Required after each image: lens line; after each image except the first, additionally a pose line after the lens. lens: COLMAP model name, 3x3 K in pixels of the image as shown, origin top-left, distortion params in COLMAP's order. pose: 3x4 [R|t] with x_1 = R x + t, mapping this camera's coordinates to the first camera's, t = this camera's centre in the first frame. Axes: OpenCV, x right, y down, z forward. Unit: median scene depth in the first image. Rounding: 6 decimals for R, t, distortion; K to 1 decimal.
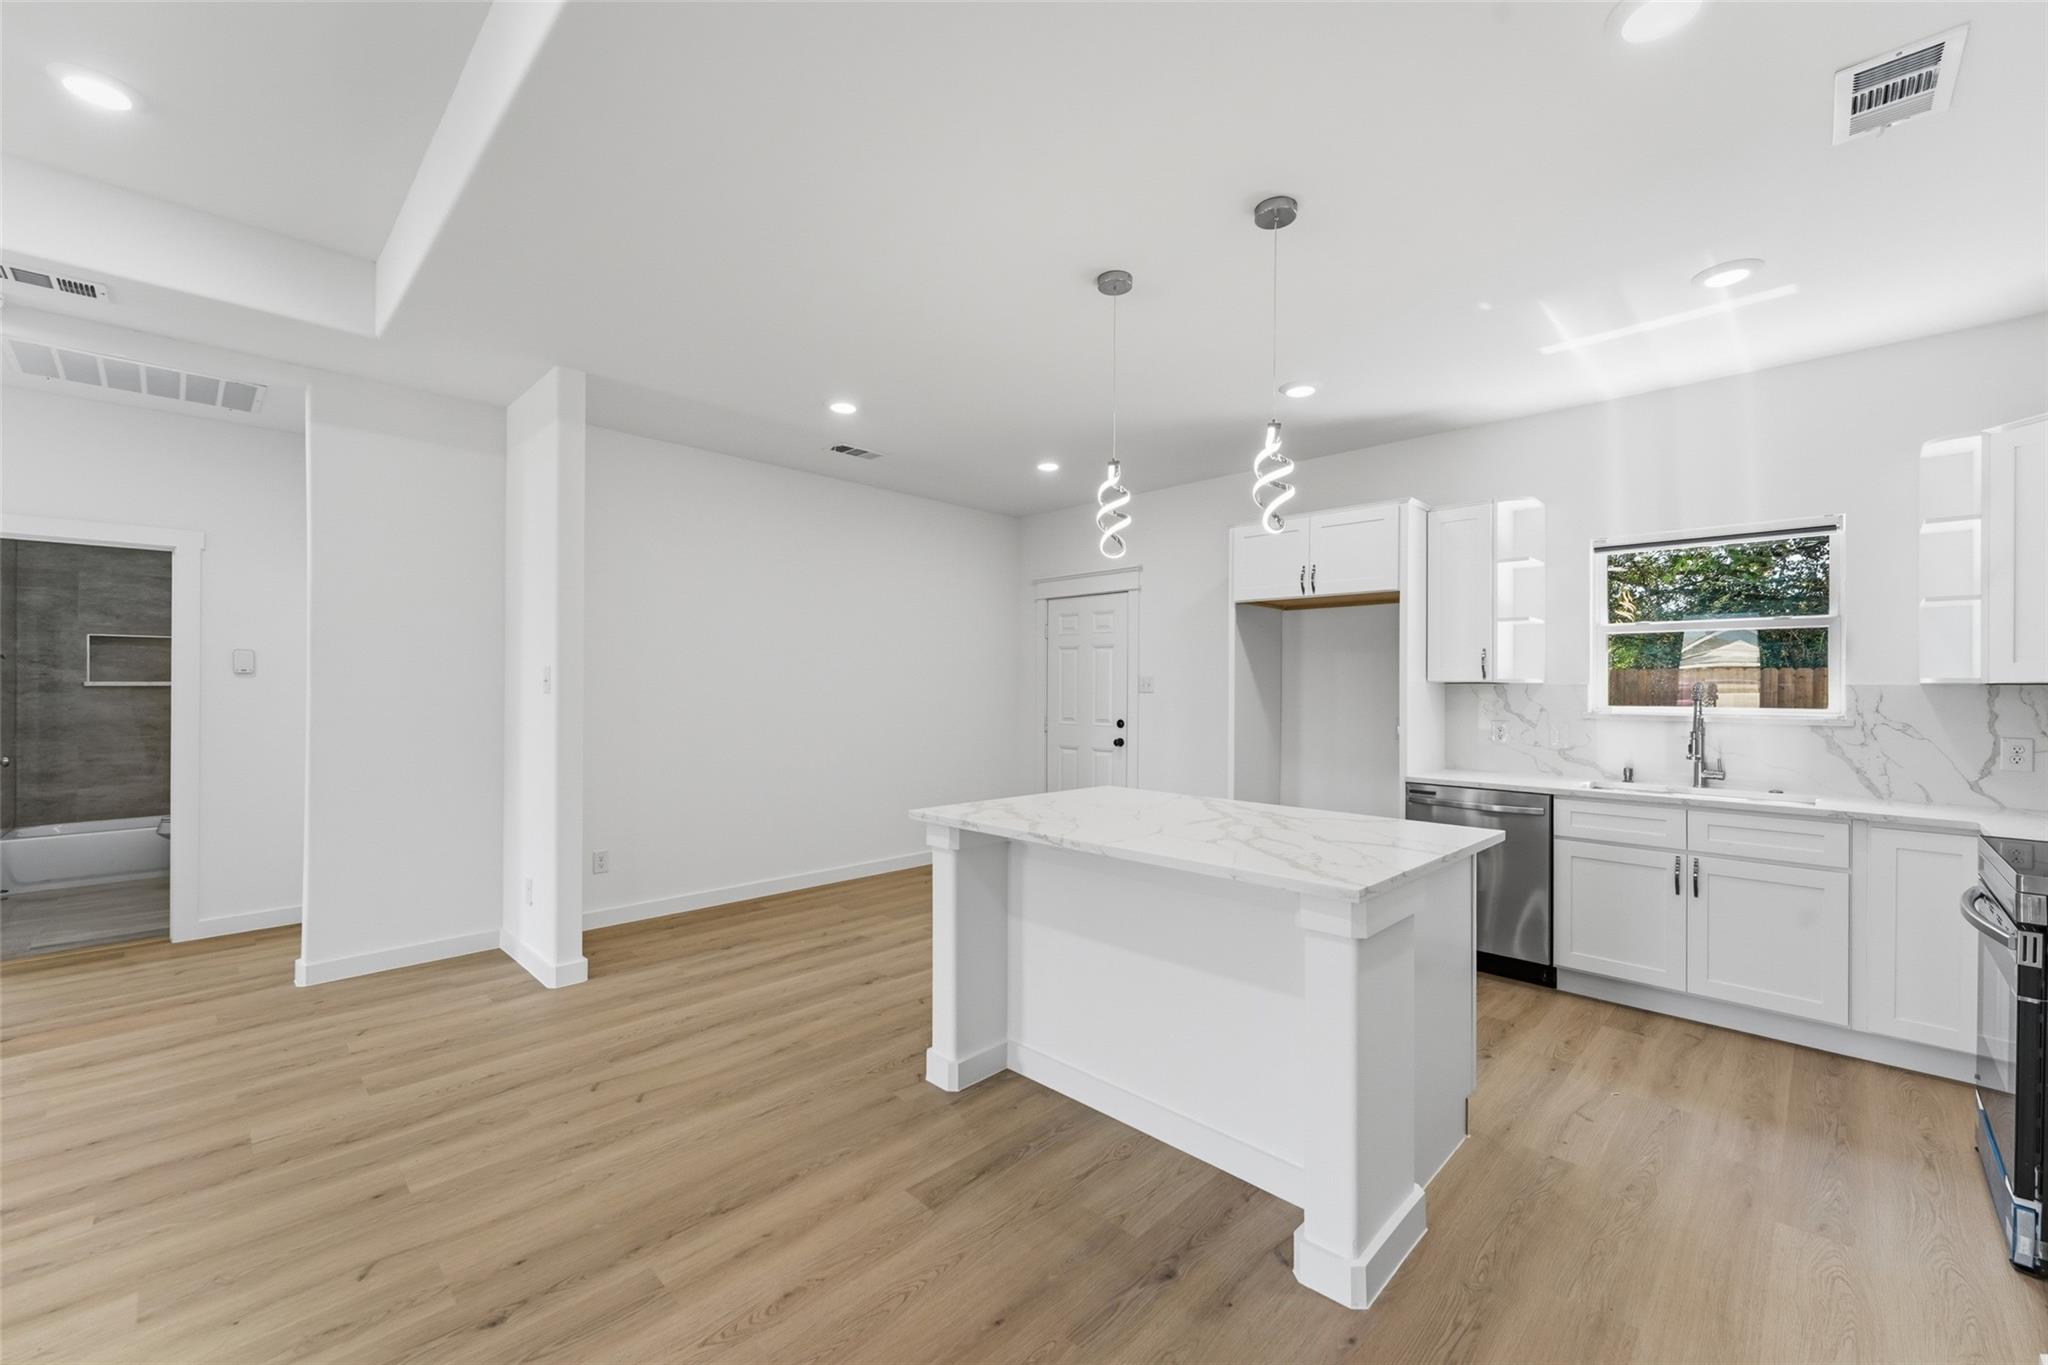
lens RADIAL K [[812.9, 0, 1068.7], [0, 812.9, 679.8], [0, 0, 1]] dist [-0.006245, 0.001596]
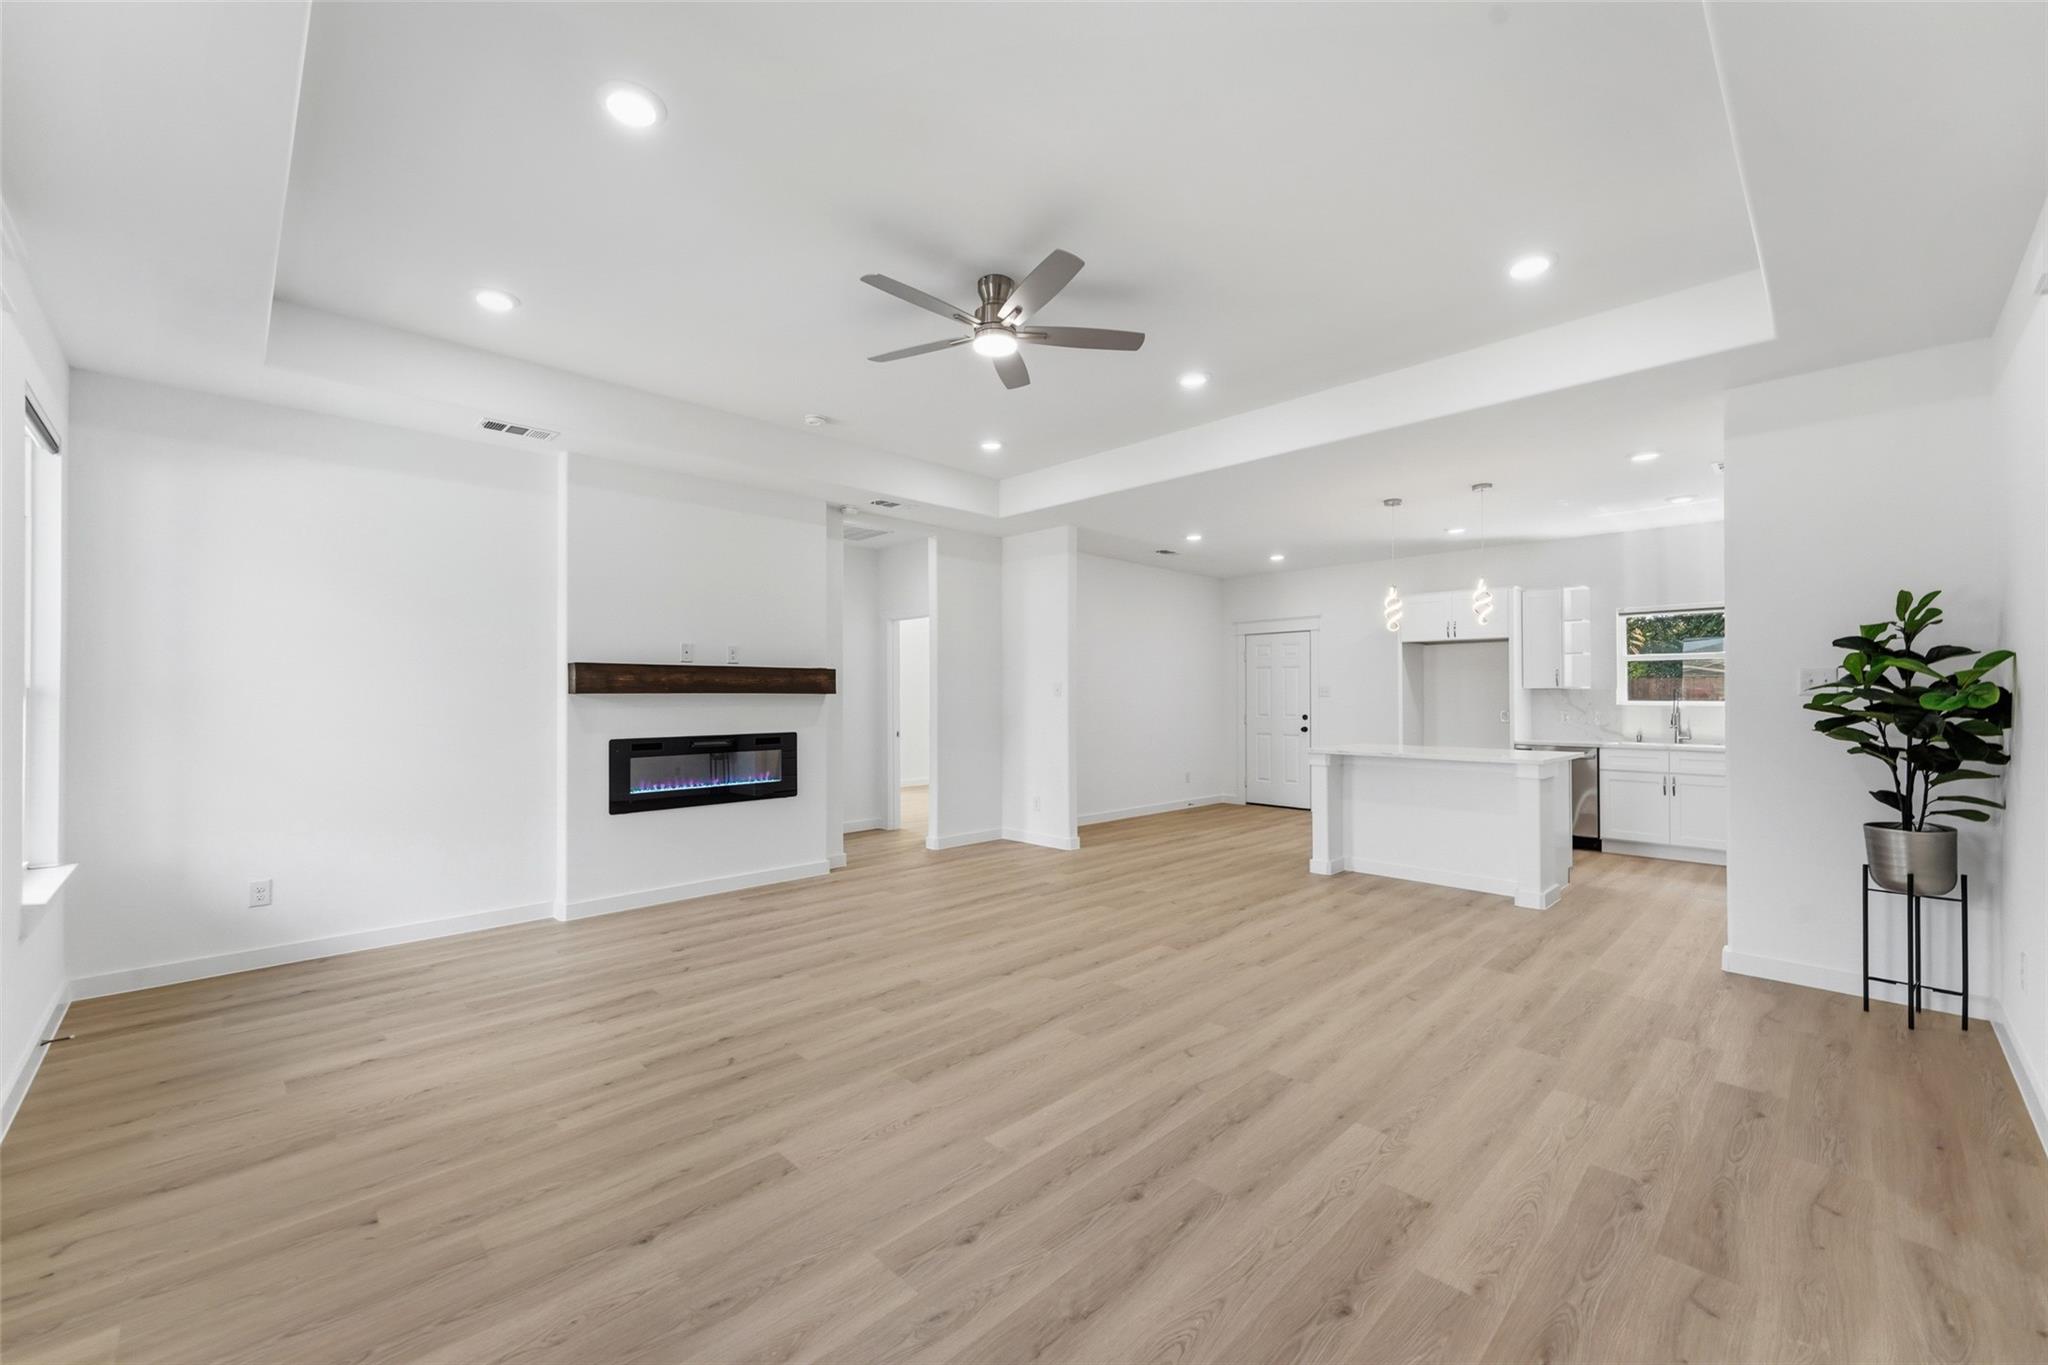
lens RADIAL K [[812.9, 0, 1036.5], [0, 812.9, 688.6], [0, 0, 1]] dist [-0.006245, 0.001596]
pose [[0.999279, -0.003614, -0.037783, -0.602716], [0.003673, 0.999992, 0.001487, -0.005047], [0.037778, -0.001625, 0.999285, -0.882496]]
